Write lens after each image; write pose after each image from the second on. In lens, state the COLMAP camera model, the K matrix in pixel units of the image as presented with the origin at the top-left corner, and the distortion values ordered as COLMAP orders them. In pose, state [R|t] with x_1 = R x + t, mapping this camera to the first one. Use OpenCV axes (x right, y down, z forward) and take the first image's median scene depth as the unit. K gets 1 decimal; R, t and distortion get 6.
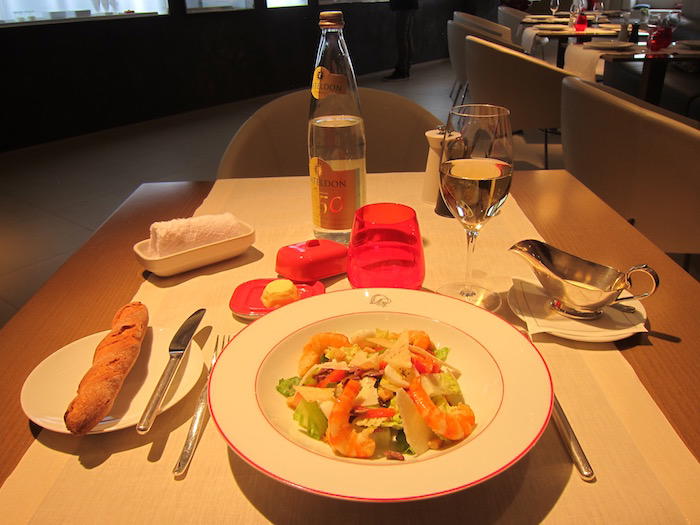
lens RADIAL K [[628.4, 0, 350.0], [0, 628.4, 262.5], [0, 0, 1]] dist [-0.063377, 0.006825]
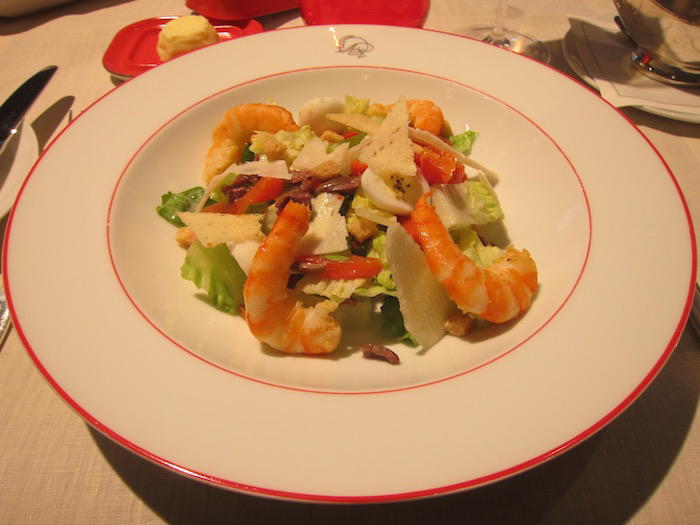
lens RADIAL K [[628.4, 0, 350.0], [0, 628.4, 262.5], [0, 0, 1]] dist [-0.063377, 0.006825]
pose [[0.999265, -0.009063, 0.037248, 0.026796], [-0.004369, 0.938393, 0.345541, 0.060394], [-0.038085, -0.345450, 0.937664, 0.502090]]
